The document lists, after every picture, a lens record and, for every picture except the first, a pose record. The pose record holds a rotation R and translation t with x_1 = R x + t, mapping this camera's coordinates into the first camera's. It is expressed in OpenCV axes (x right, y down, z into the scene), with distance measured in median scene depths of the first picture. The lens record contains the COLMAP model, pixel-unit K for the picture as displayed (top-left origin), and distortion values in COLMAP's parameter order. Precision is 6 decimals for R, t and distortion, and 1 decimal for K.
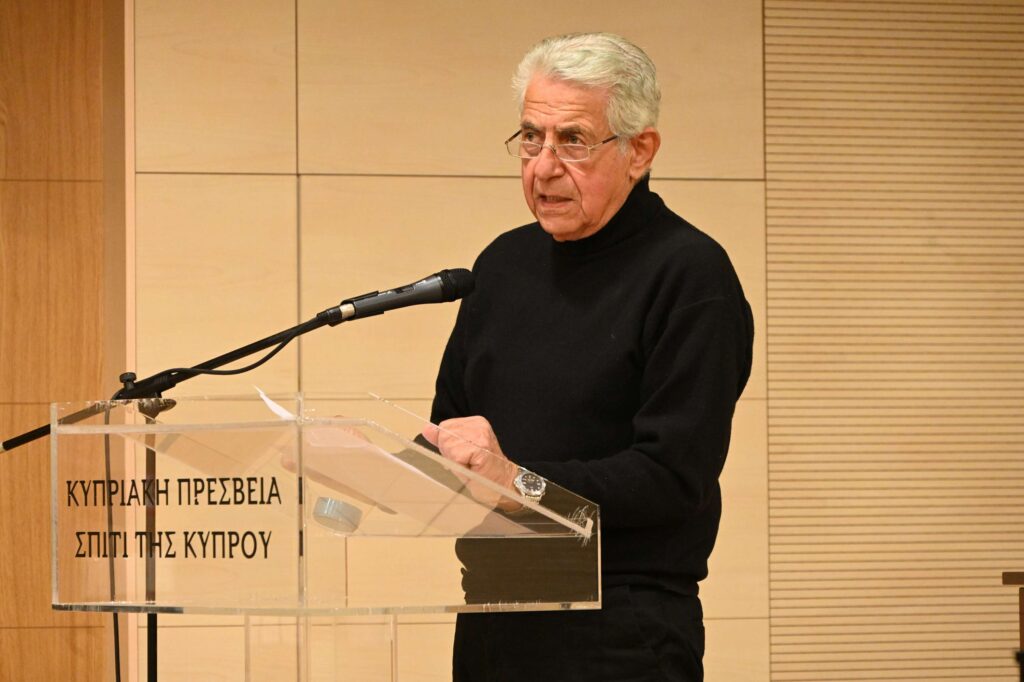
lens RADIAL K [[4801.7, 0, 511.7], [0, 4801.7, 341.9], [0, 0, 1]] dist [-0.455489, 0.000000]
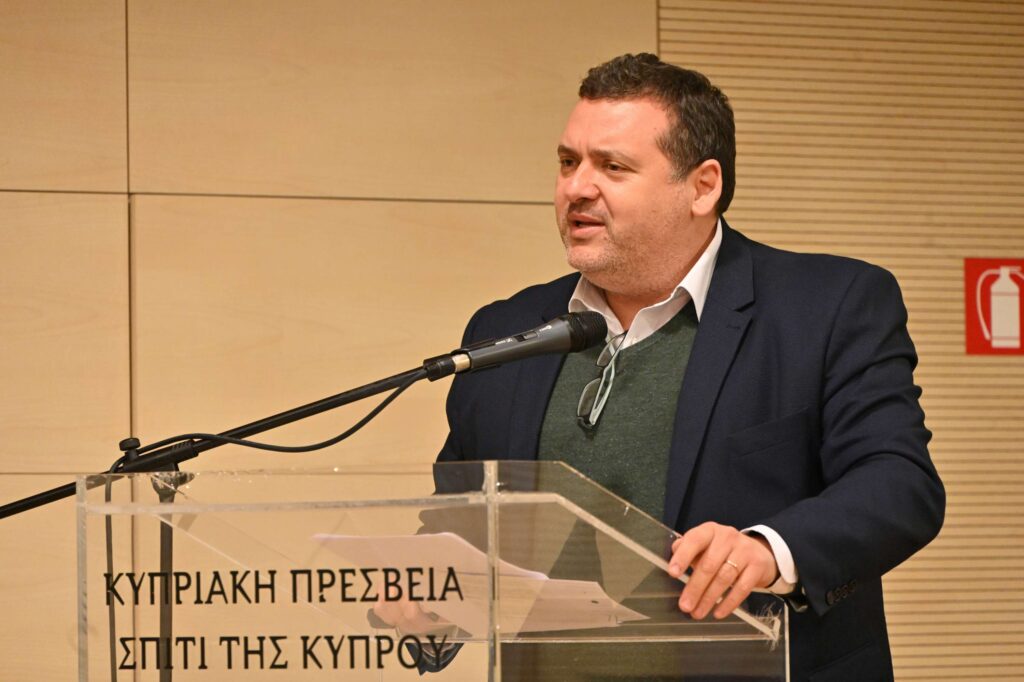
lens RADIAL K [[5936.7, 0, 512.3], [0, 5936.7, 340.3], [0, 0, 1]] dist [-0.351478, 0.000000]
pose [[0.977663, 0.006426, 0.210080, -0.241537], [-0.003807, 0.999910, -0.012868, 0.002790], [-0.210144, 0.011781, 0.977599, 0.021752]]
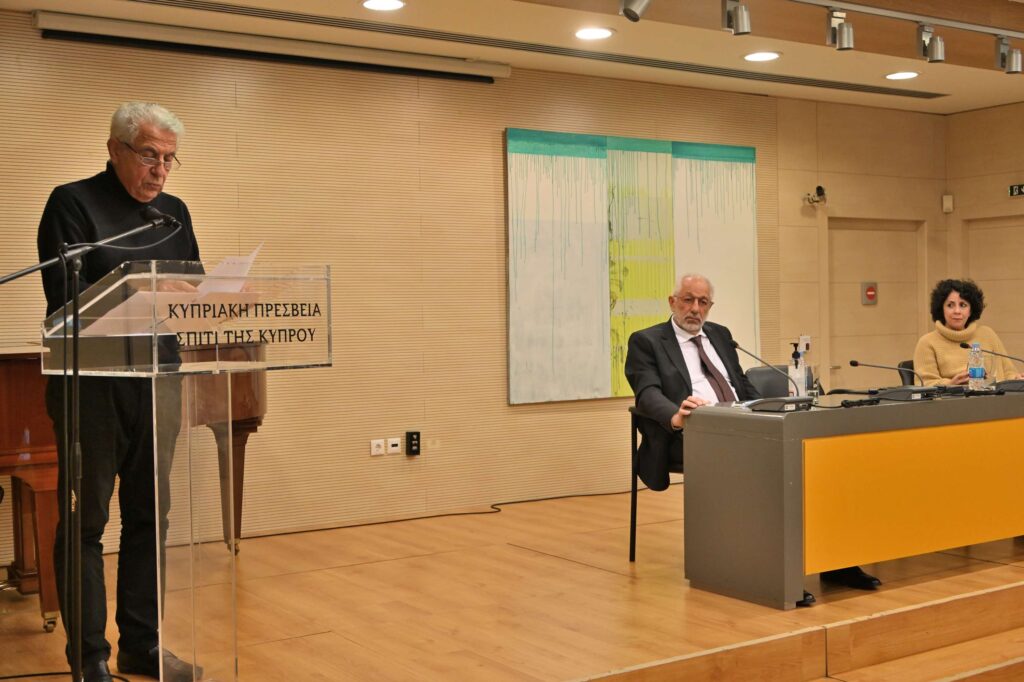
lens RADIAL K [[1244.0, 0, 512.5], [0, 1244.0, 341.5], [0, 0, 1]] dist [0.013473, 0.000000]
pose [[-0.274584, -0.005972, 0.961545, -0.598865], [-0.012437, 0.999919, 0.002659, 0.041534], [-0.961483, -0.011229, -0.274636, 1.036237]]
